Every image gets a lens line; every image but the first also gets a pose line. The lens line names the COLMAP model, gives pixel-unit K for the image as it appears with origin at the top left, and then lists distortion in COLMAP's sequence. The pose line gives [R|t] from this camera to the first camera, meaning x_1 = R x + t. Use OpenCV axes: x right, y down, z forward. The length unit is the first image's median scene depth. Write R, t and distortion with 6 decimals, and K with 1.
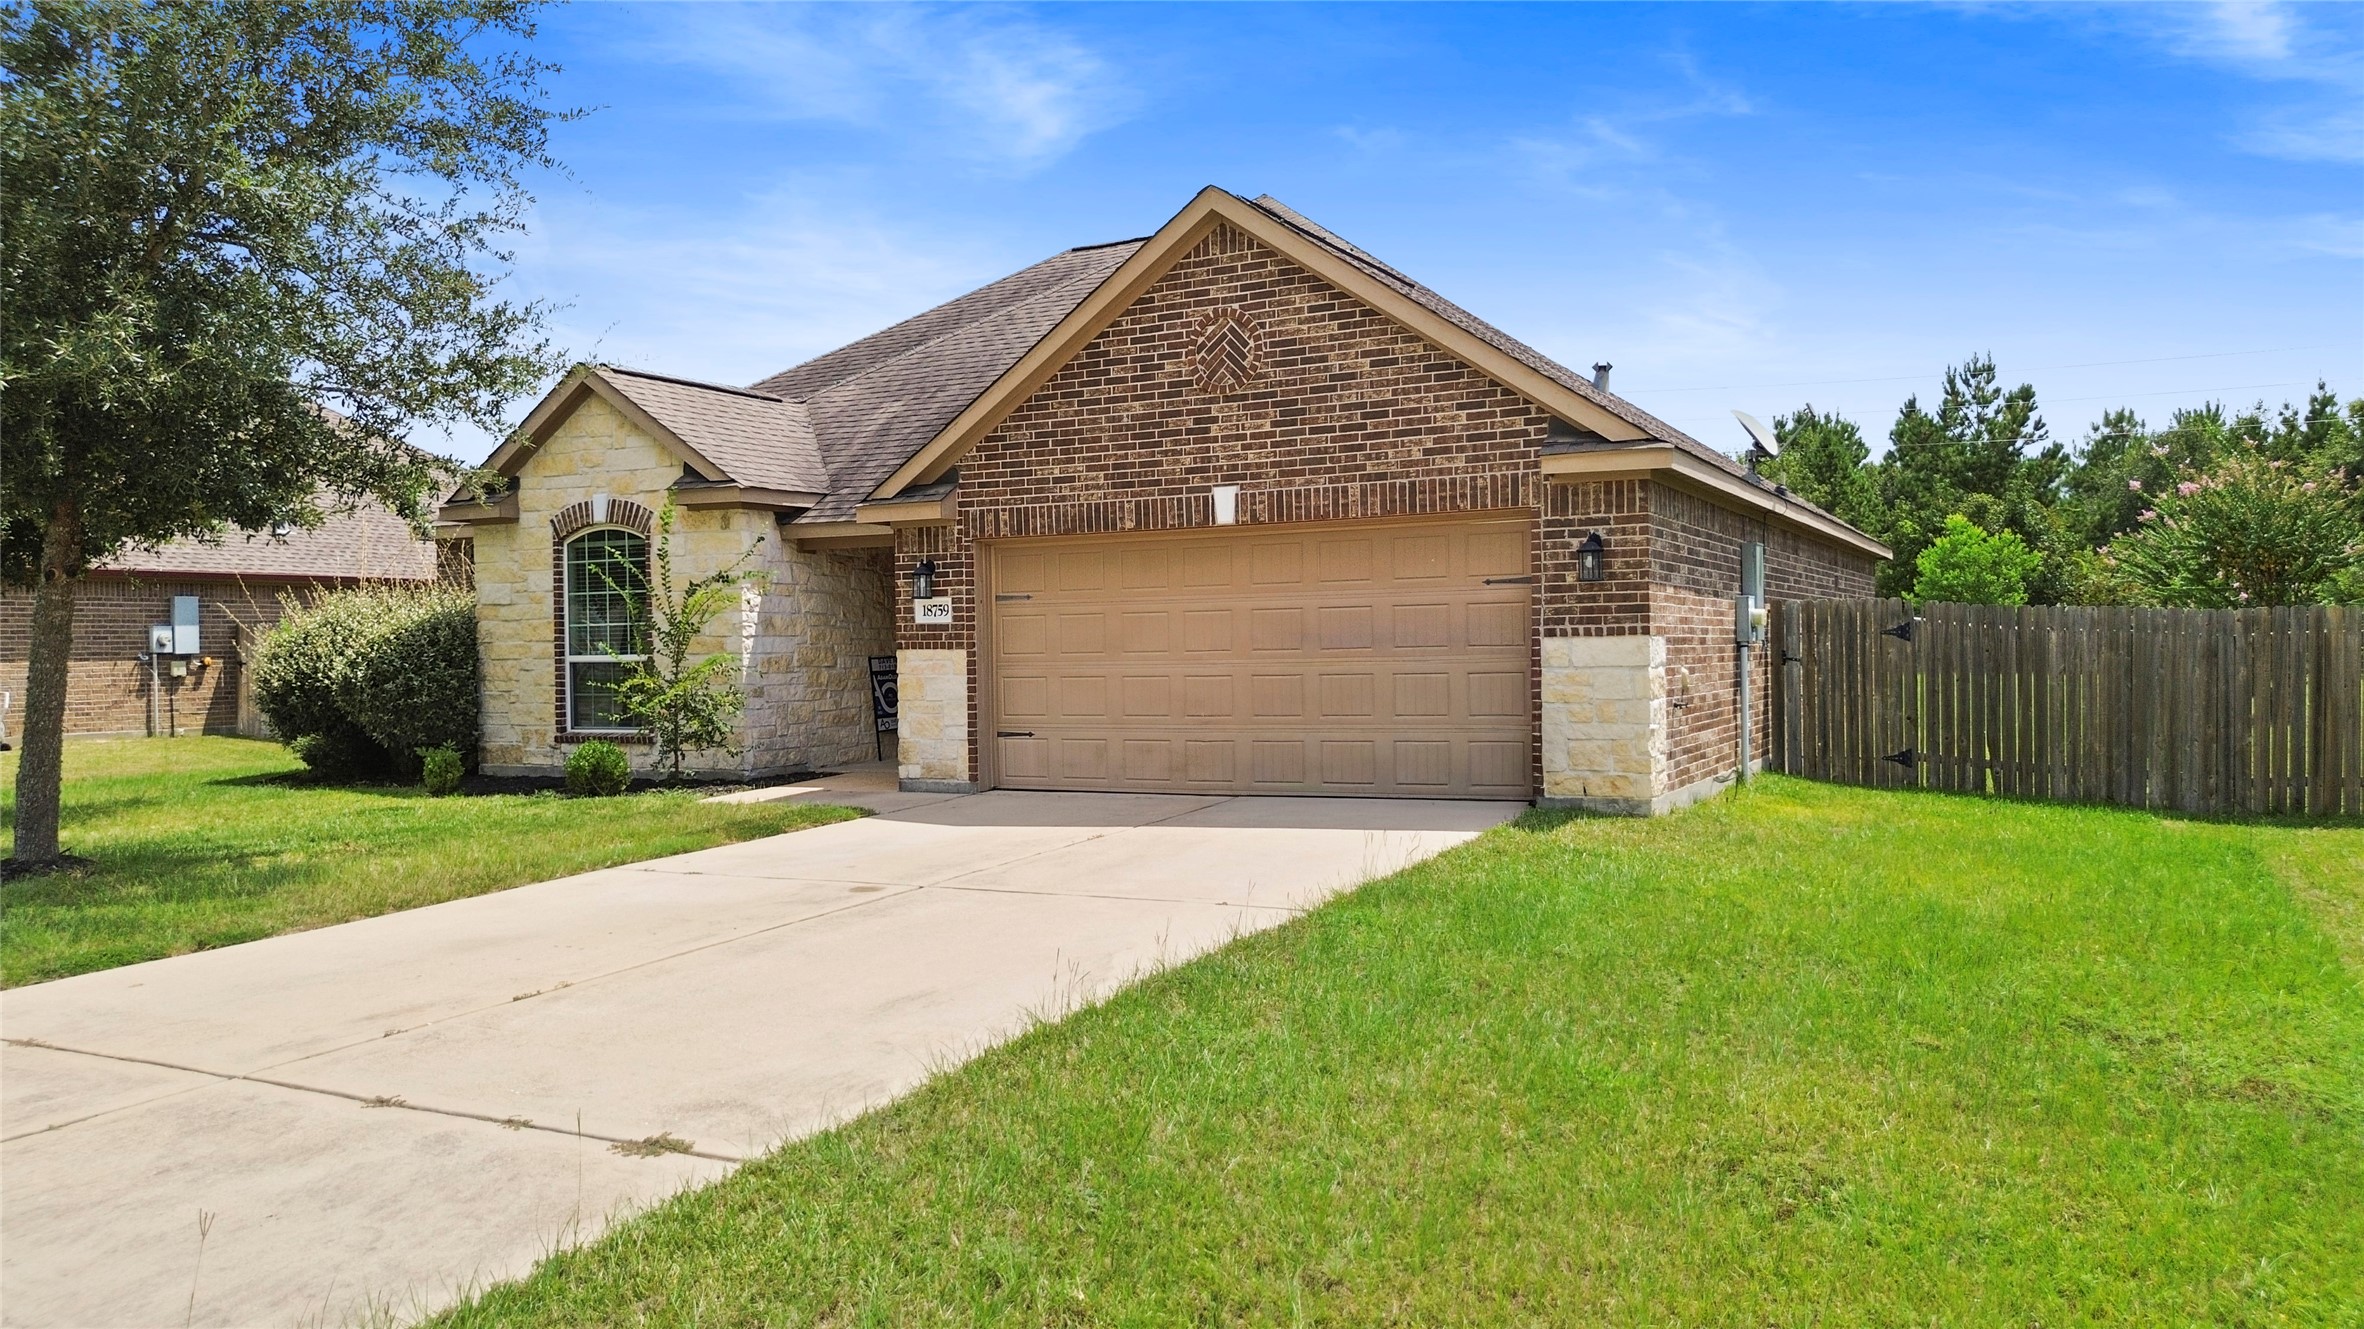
lens RADIAL K [[1686.0, 0, 1182.0], [0, 1686.0, 664.5], [0, 0, 1]] dist [0.083264, -0.004164]
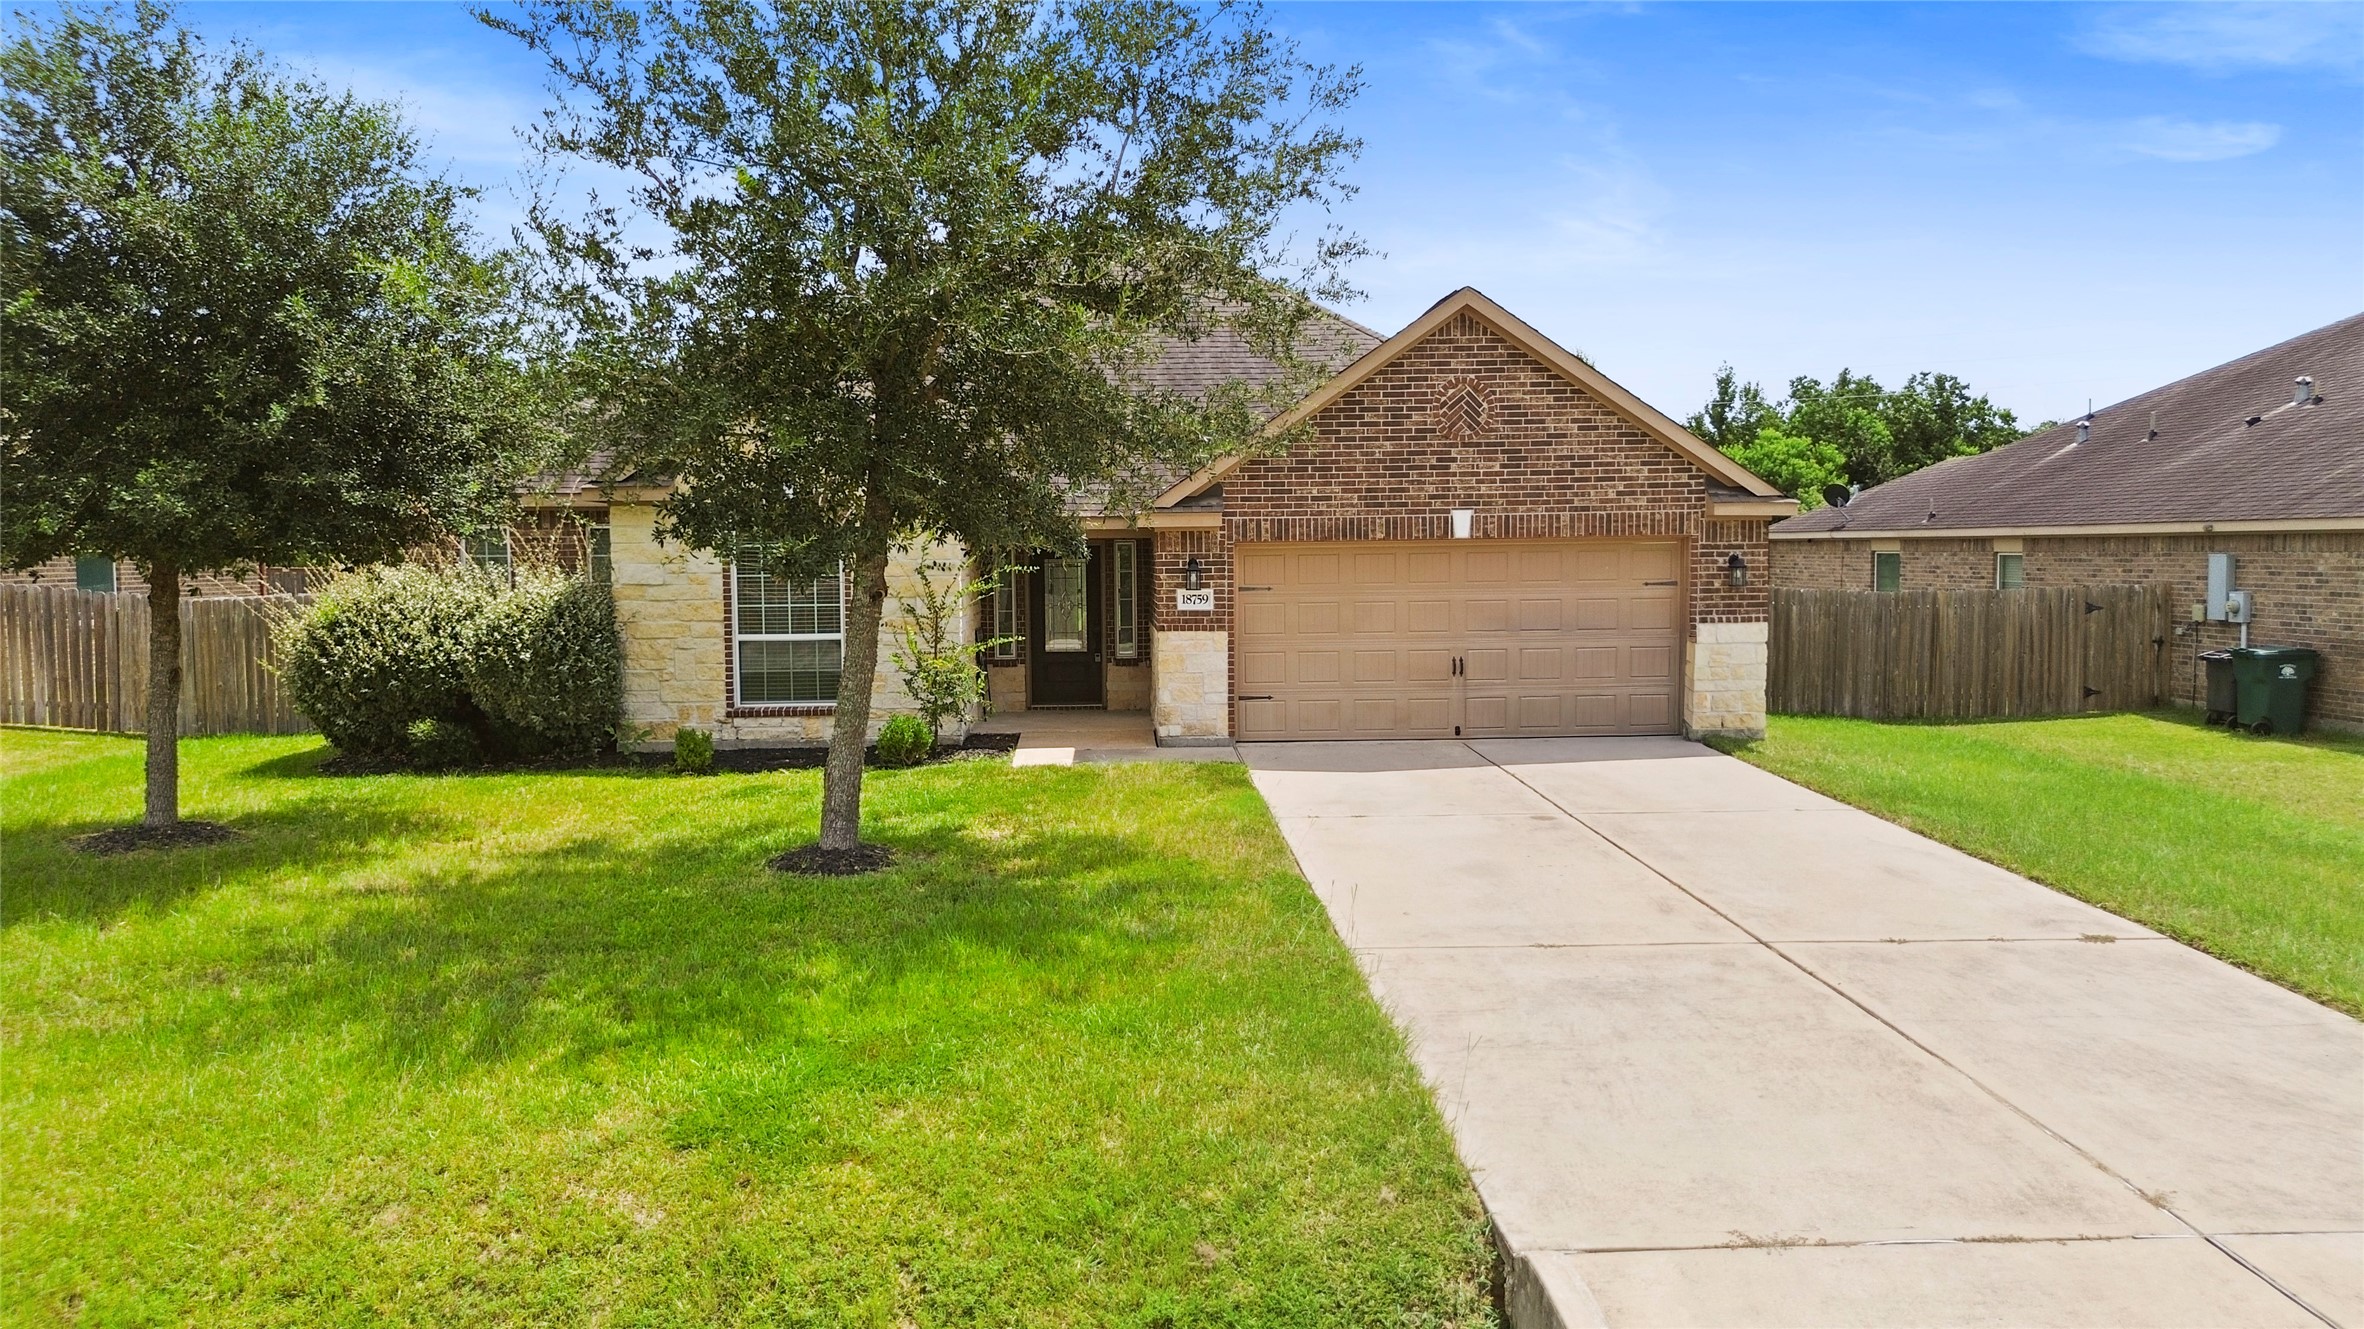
lens RADIAL K [[1686.0, 0, 1182.0], [0, 1686.0, 664.5], [0, 0, 1]] dist [0.083264, -0.004164]
pose [[0.865048, -0.027733, 0.500922, -0.821123], [0.002114, 0.998664, 0.051639, -0.051151], [-0.501685, -0.043611, 0.863950, -0.056184]]
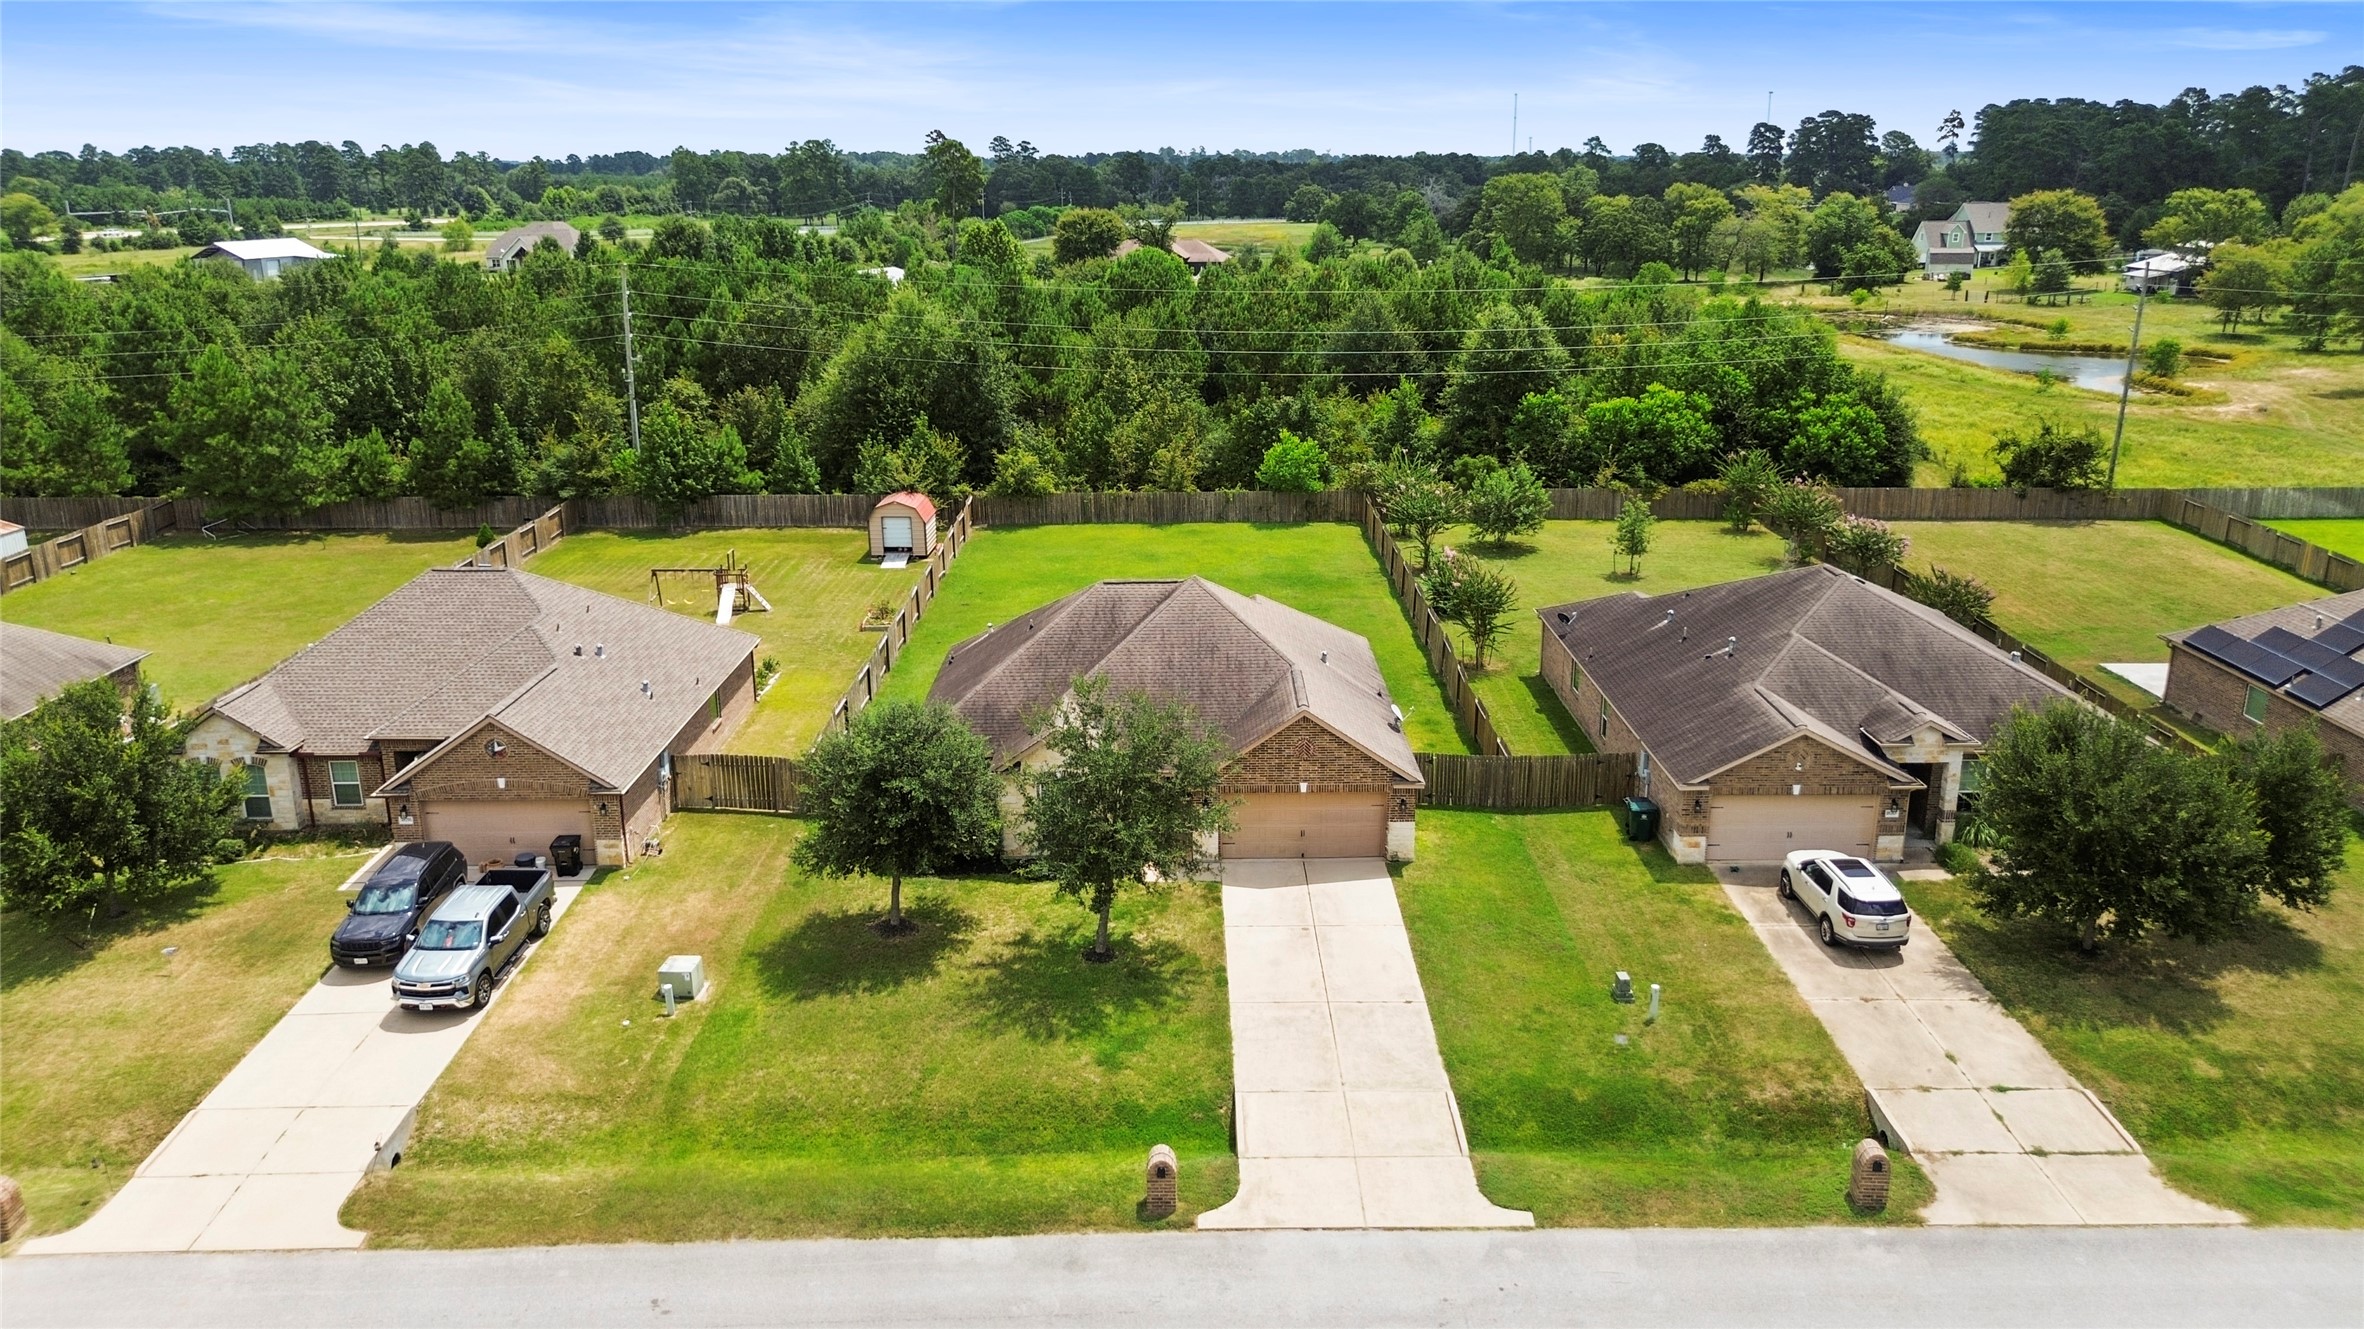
lens RADIAL K [[1686.0, 0, 1182.0], [0, 1686.0, 664.5], [0, 0, 1]] dist [0.083264, -0.004164]
pose [[0.886005, -0.127954, 0.445671, -1.769363], [0.002661, 0.962558, 0.271064, -1.316821], [-0.463667, -0.238978, 0.853172, -1.908008]]
